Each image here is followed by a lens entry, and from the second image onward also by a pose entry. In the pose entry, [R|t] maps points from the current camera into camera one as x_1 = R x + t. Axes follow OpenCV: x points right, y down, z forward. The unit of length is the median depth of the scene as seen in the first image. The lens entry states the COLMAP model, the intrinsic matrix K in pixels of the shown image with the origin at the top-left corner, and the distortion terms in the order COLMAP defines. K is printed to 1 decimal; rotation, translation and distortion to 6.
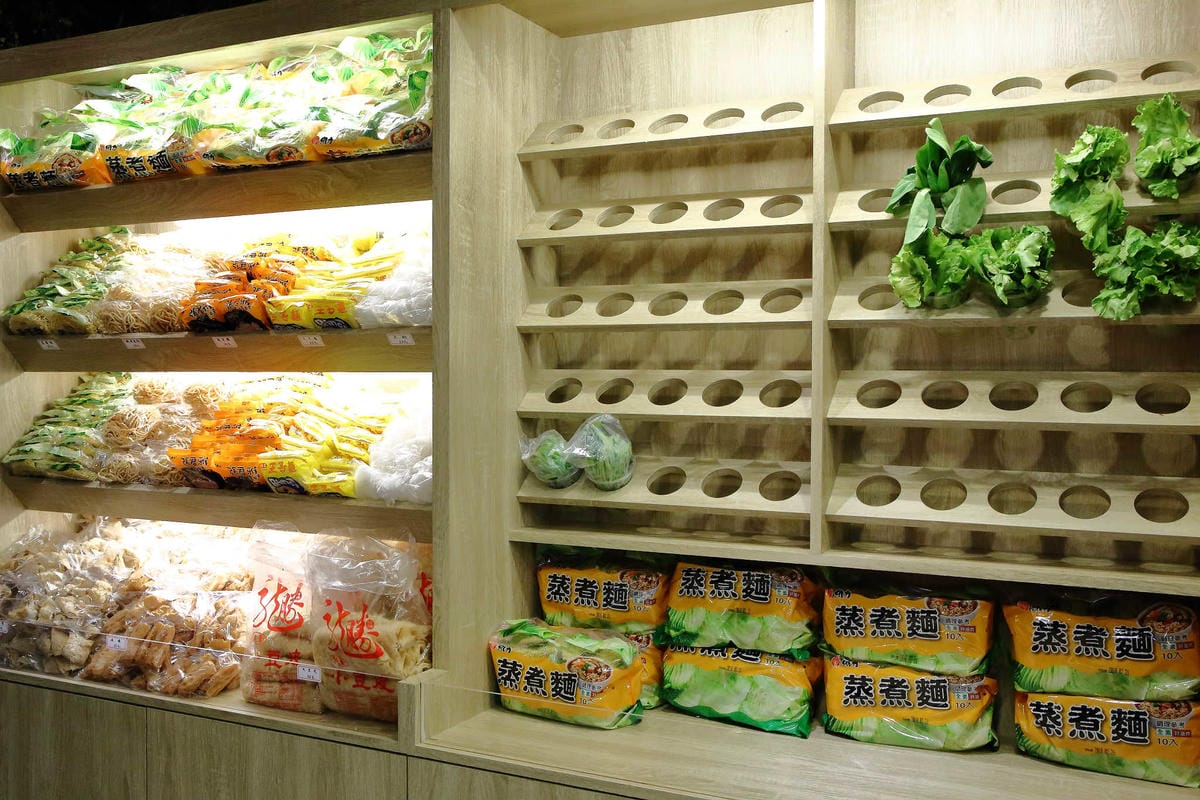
lens RADIAL K [[1106.5, 0, 600.0], [0, 1106.5, 400.0], [0, 0, 1]] dist [-0.020778, 0.007547]
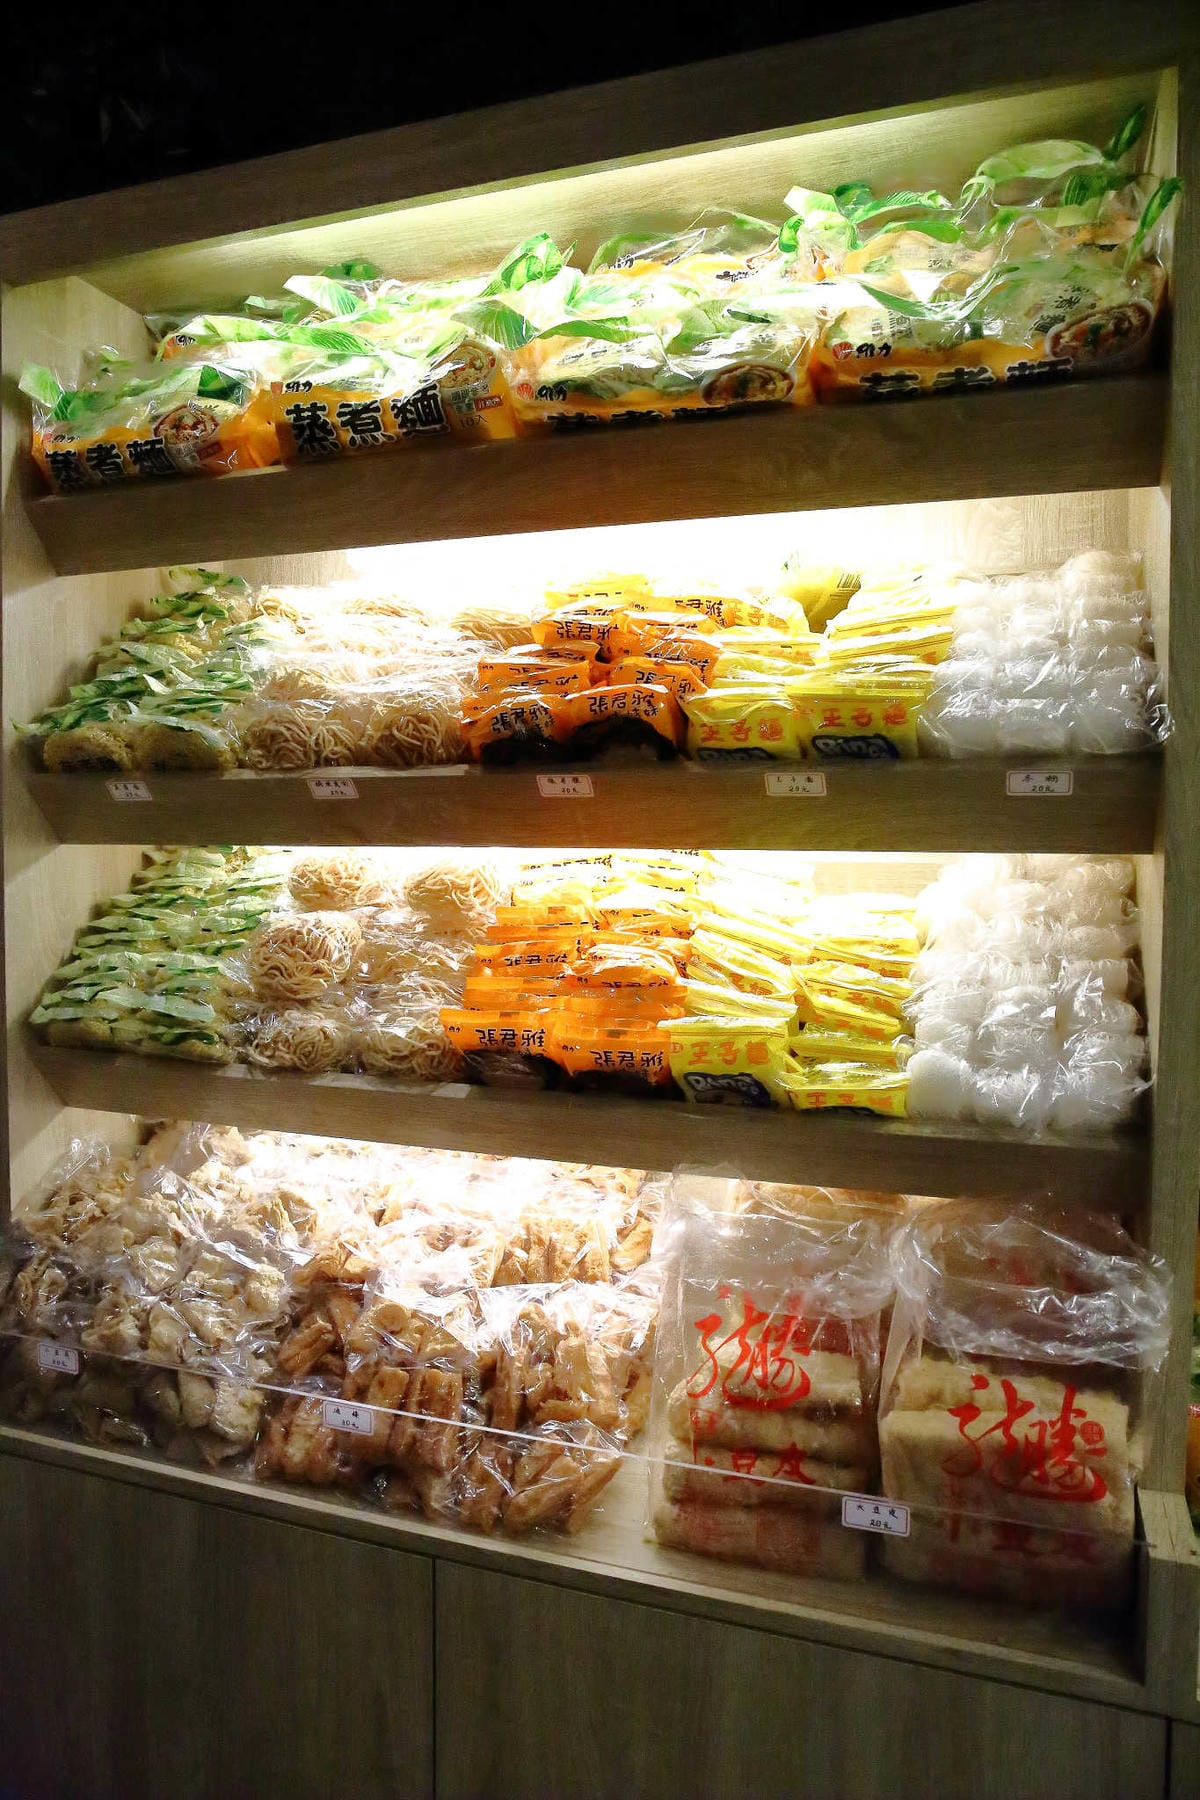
lens RADIAL K [[1237.4, 0, 600.0], [0, 1237.4, 900.0], [0, 0, 1]] dist [-0.117625, 0.089060]
pose [[0.994336, 0.001642, 0.106269, -0.365373], [-0.003977, 0.999755, 0.021770, -0.014196], [-0.106207, -0.022069, 0.994099, 0.446001]]
